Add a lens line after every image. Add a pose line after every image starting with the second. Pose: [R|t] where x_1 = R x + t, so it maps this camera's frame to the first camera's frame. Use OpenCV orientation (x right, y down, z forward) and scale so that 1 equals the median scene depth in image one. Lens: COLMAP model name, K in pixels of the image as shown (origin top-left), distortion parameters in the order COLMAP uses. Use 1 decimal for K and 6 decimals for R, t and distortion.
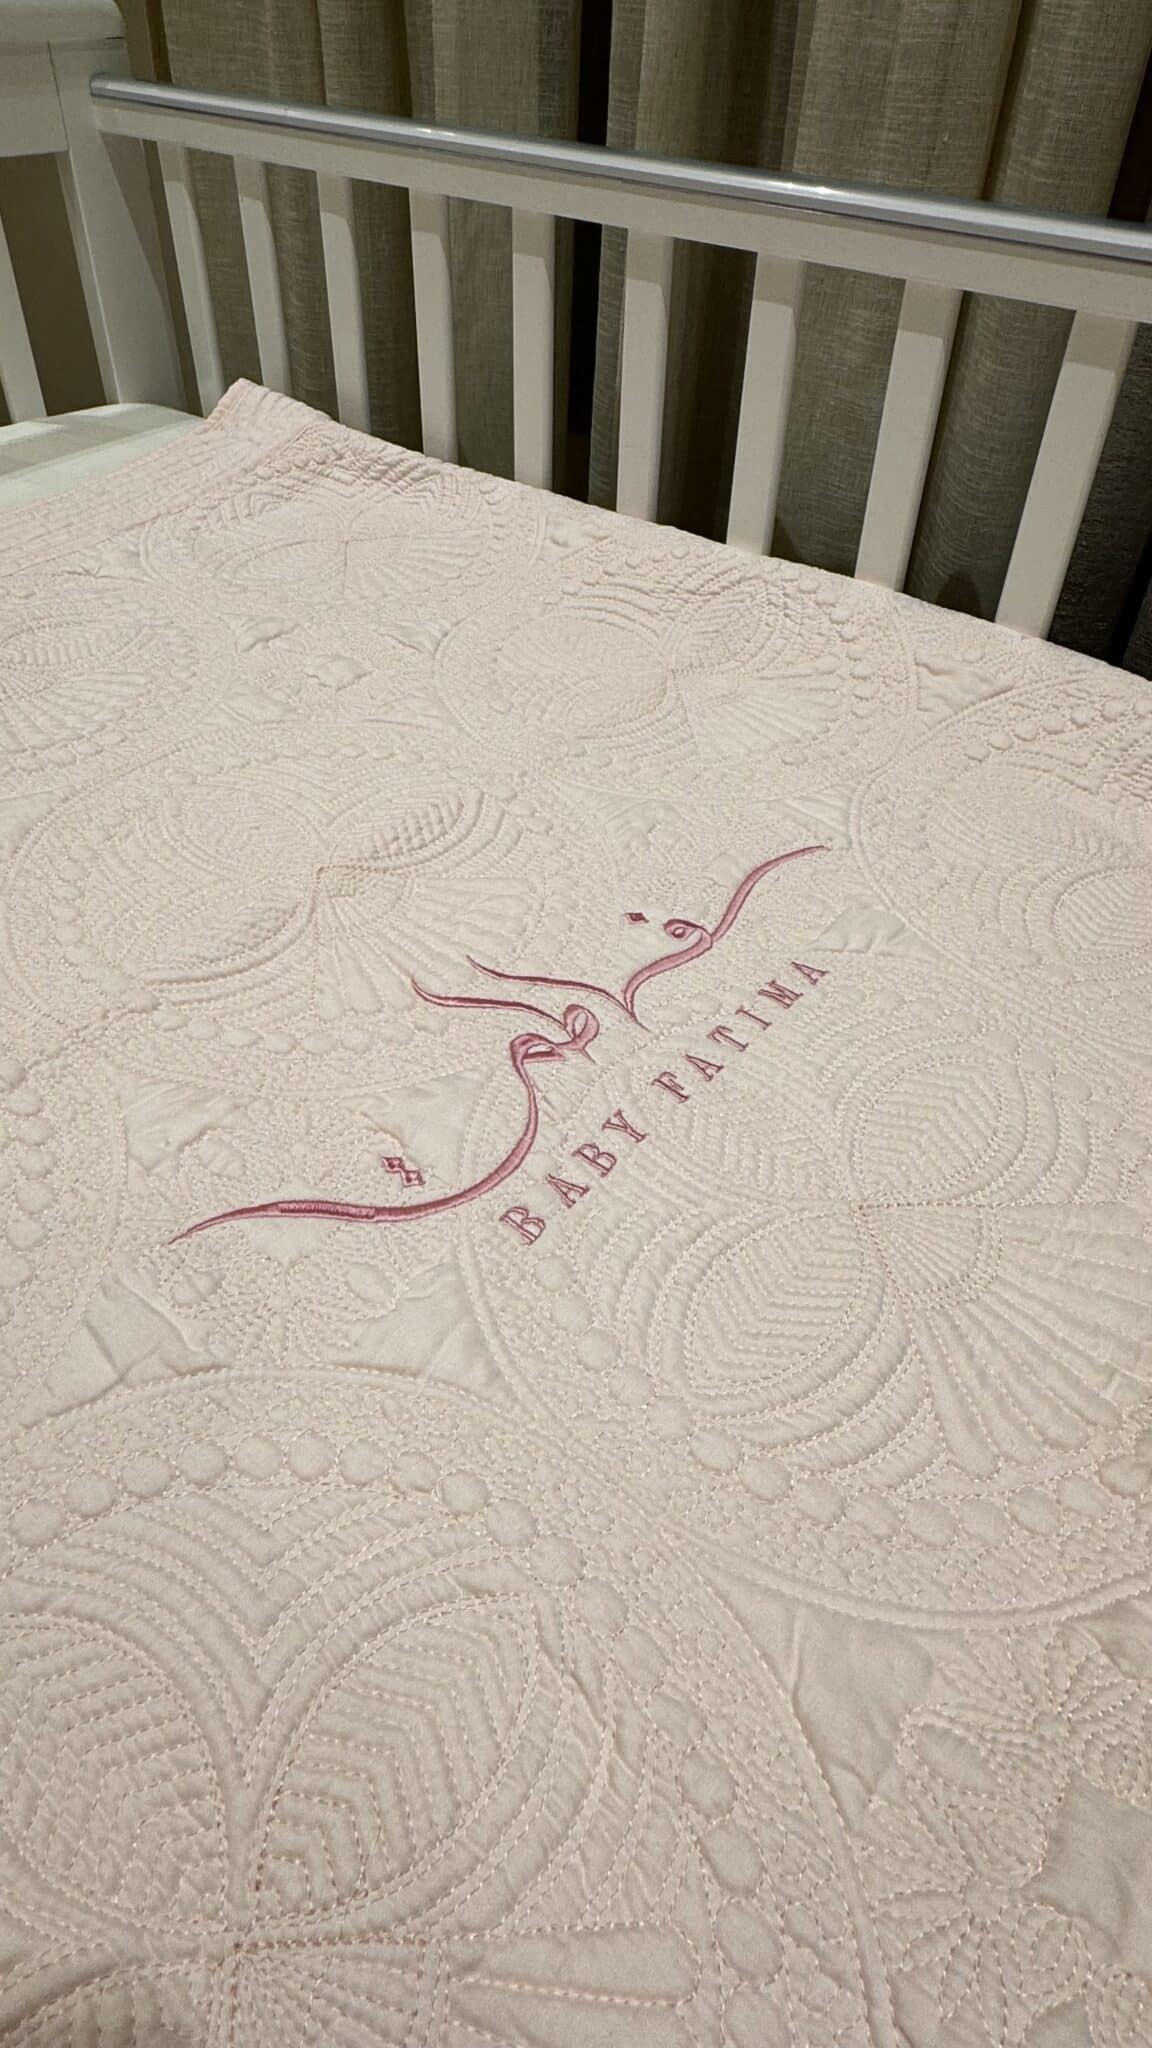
lens RADIAL K [[1300.1, 0, 576.0], [0, 1300.1, 1024.0], [0, 0, 1]] dist [-0.003986, -0.003952]
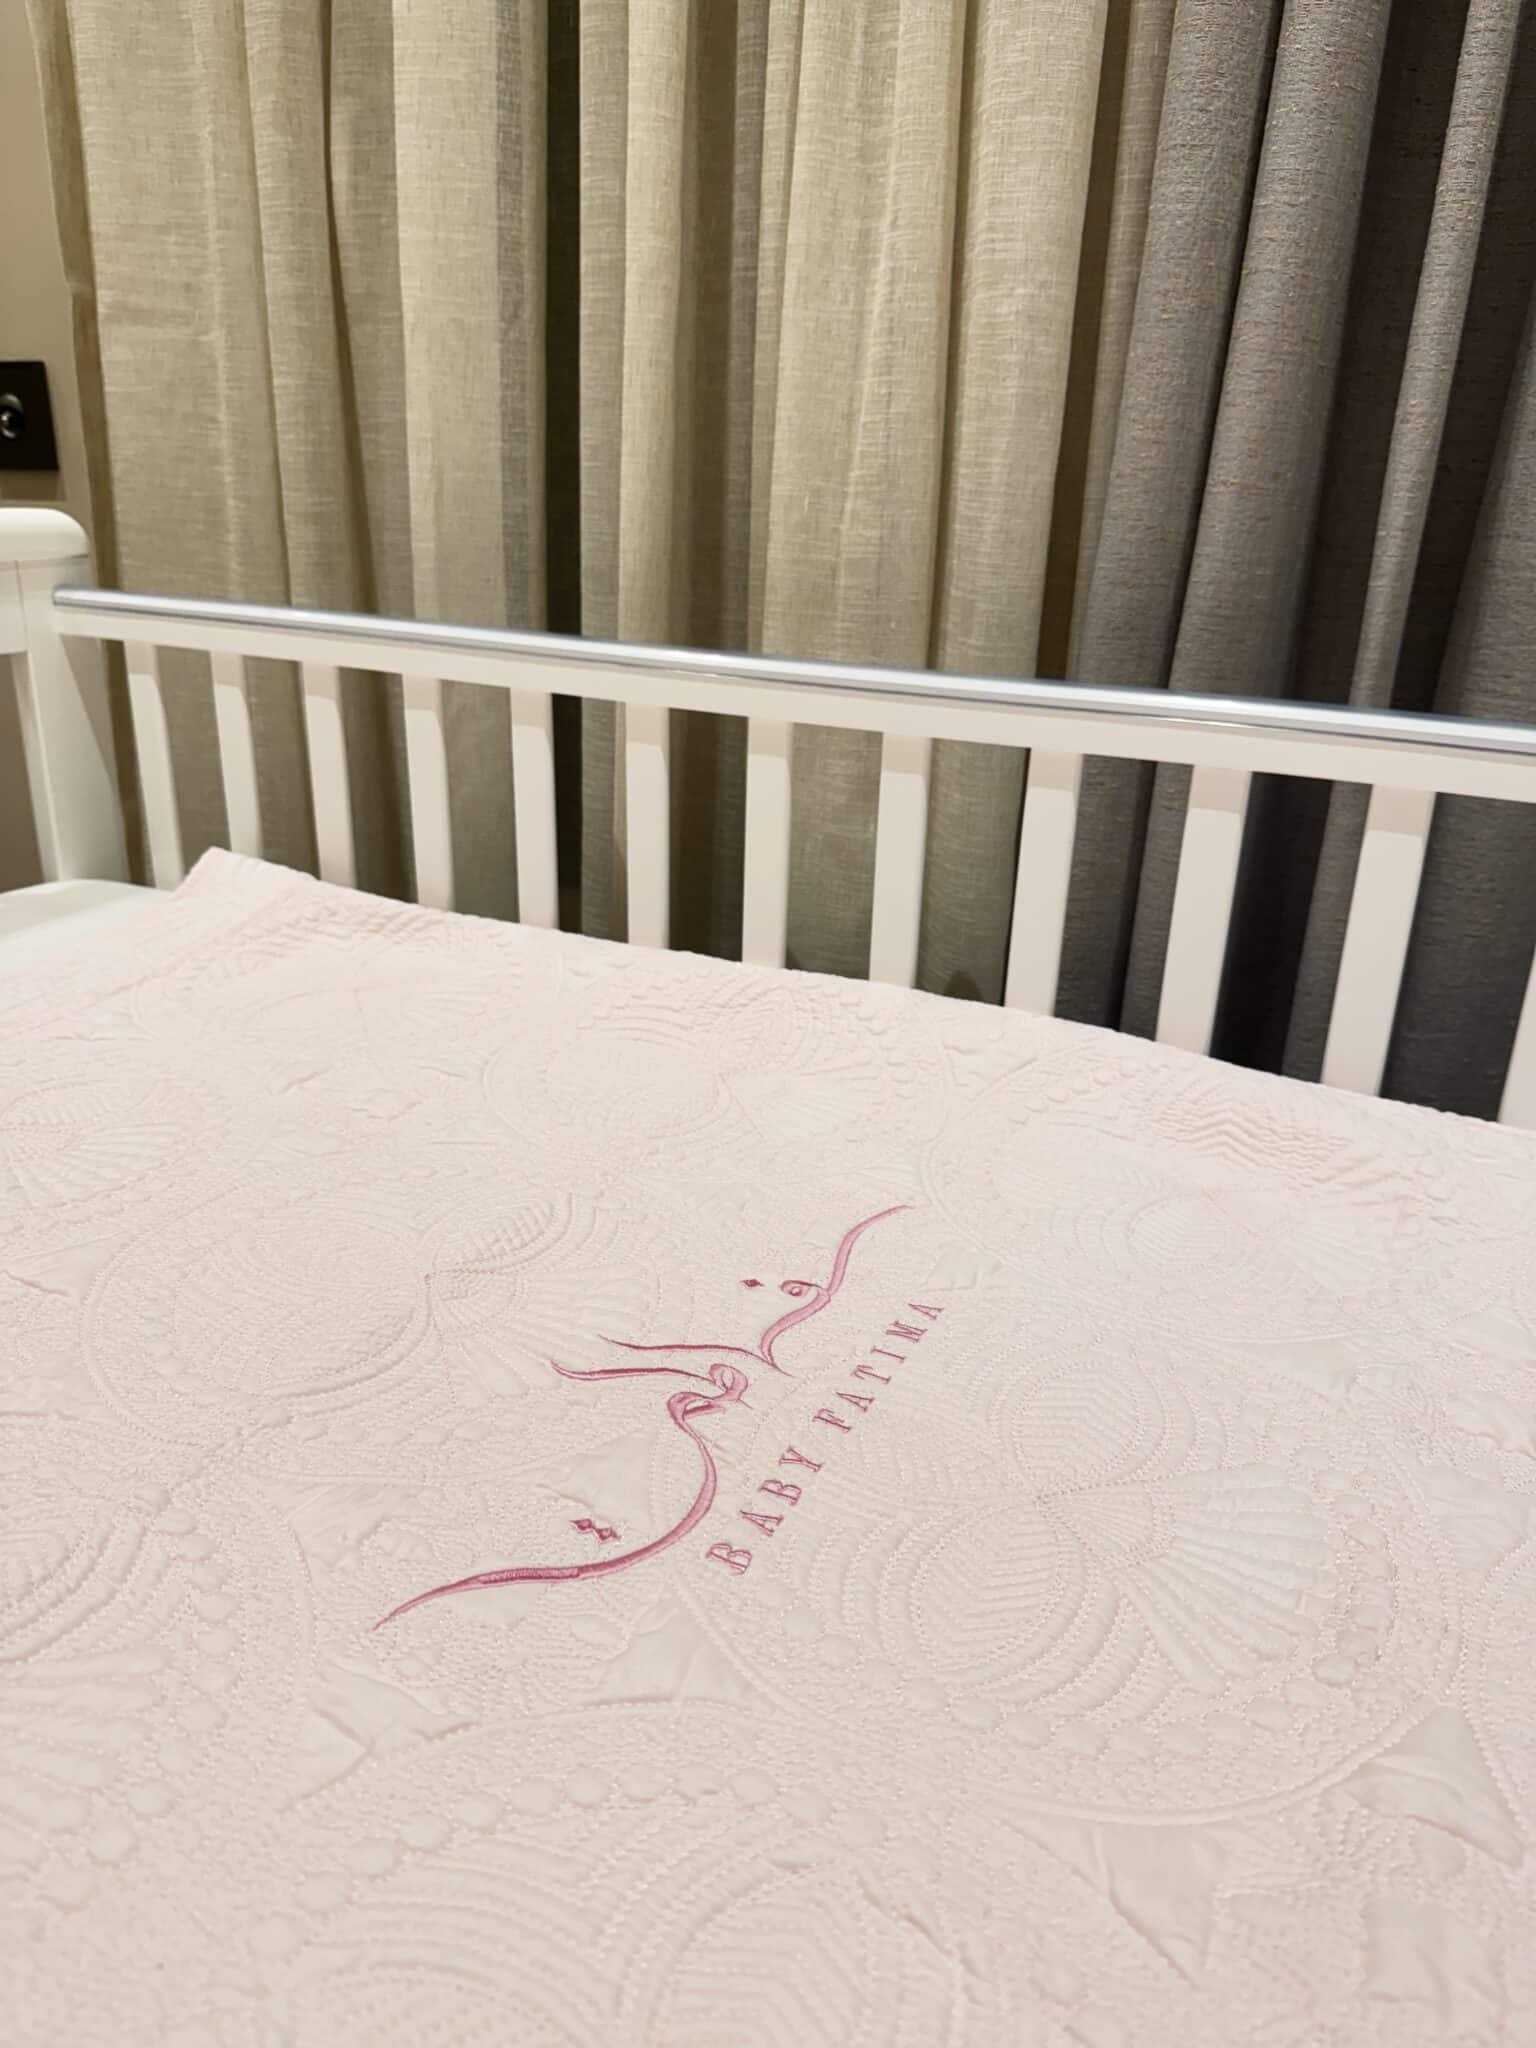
lens RADIAL K [[1447.0, 0, 843.3], [0, 1447.0, 1015.4], [0, 0, 1]] dist [0.090421, -0.167138]
pose [[0.971853, -0.079519, 0.221760, -0.130980], [0.148706, 0.937150, -0.315652, 0.099525], [-0.182722, 0.339744, 0.922598, -0.154479]]
